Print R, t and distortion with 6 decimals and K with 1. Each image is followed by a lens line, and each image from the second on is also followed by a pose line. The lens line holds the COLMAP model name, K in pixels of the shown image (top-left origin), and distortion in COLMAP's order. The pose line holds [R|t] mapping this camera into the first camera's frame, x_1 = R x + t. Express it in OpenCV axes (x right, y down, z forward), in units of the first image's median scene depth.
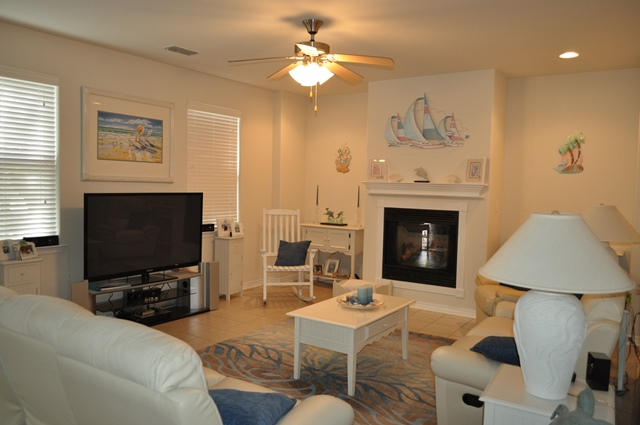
lens RADIAL K [[503.2, 0, 316.9], [0, 503.2, 209.4], [0, 0, 1]] dist [-0.001047, 0.000446]
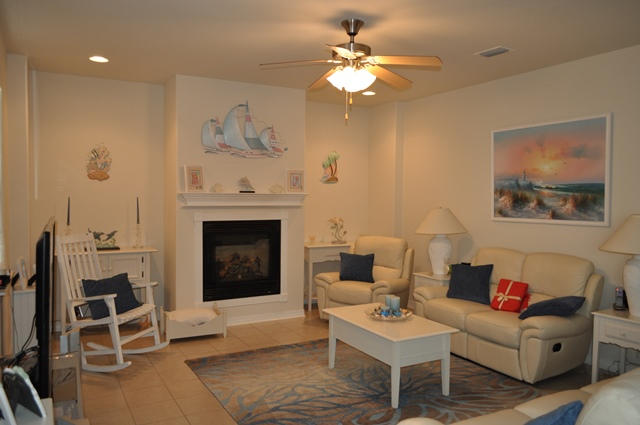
lens RADIAL K [[503.2, 0, 318.3], [0, 503.2, 214.2], [0, 0, 1]] dist [-0.001047, 0.000446]
pose [[0.447335, -0.056615, 0.892573, -0.595722], [0.047712, 0.998084, 0.039395, -0.044267], [-0.893093, 0.024964, 0.449179, 0.448387]]
